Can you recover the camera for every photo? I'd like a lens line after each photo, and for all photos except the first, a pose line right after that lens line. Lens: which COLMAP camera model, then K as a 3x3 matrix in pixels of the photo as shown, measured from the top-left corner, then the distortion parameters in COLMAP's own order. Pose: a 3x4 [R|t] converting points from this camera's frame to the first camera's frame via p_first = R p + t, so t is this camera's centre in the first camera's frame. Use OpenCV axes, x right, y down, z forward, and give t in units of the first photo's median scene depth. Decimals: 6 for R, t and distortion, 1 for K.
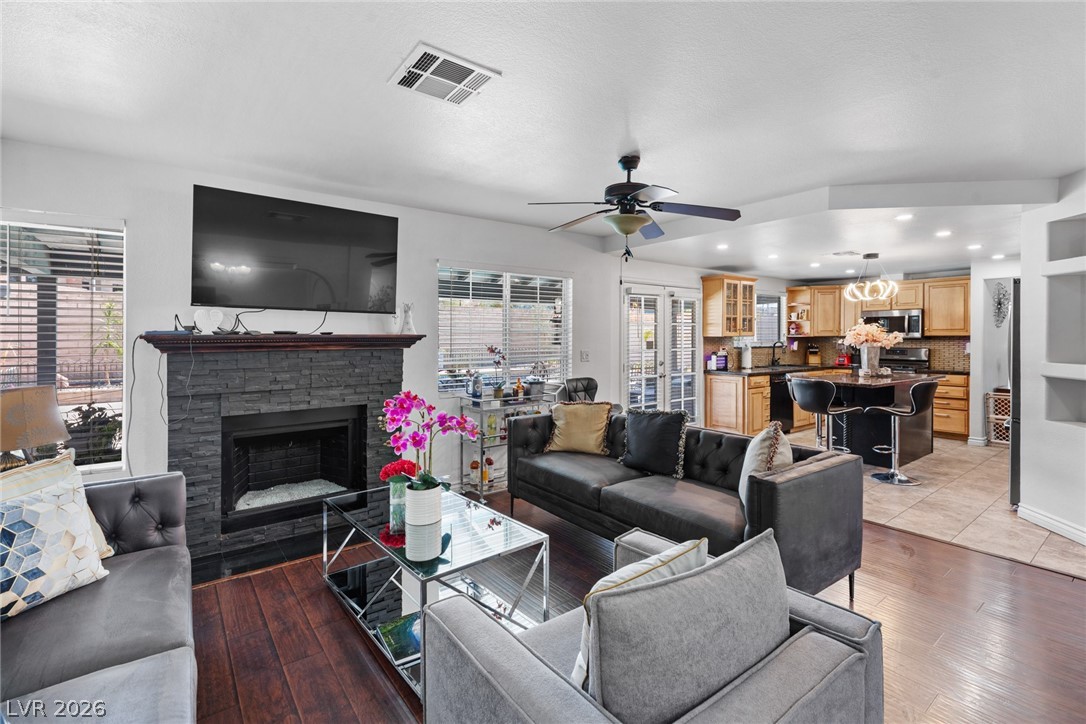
lens RADIAL K [[484.4, 0, 535.2], [0, 484.4, 350.5], [0, 0, 1]] dist [0.001877, 0.000522]
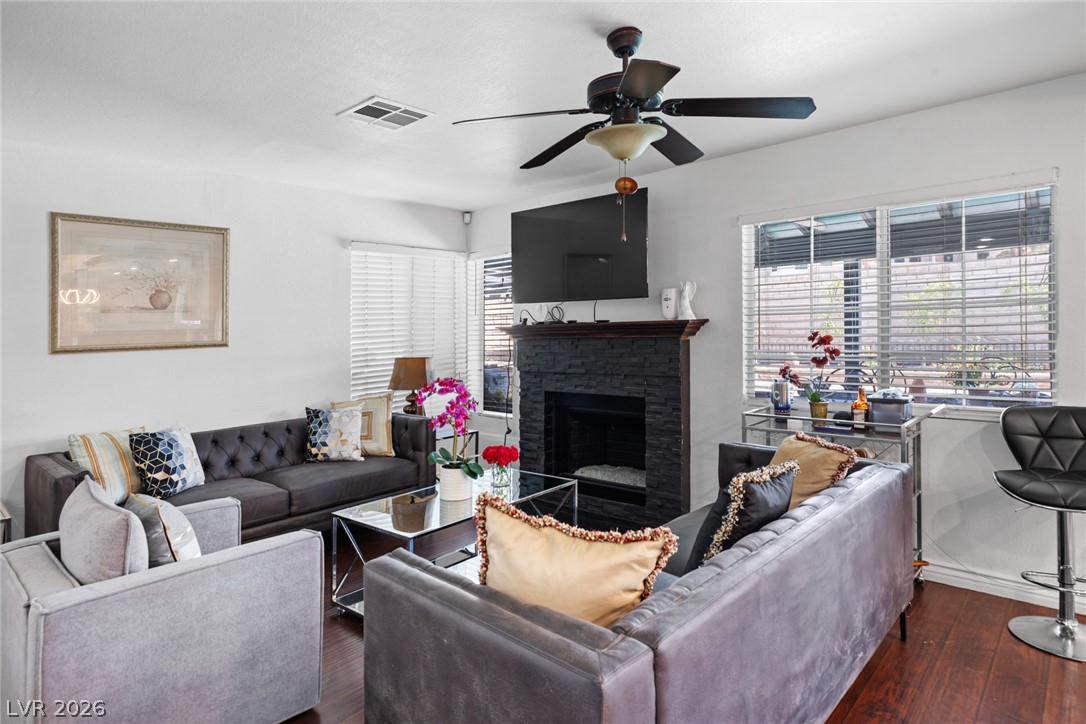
lens RADIAL K [[607.7, 0, 544.2], [0, 607.7, 326.4], [0, 0, 1]] dist [0.001204, 0.000062]
pose [[0.183504, -0.003133, -0.983014, 0.650450], [0.002402, 0.999993, -0.002738, -0.017617], [0.983016, -0.001859, 0.183510, 0.535324]]
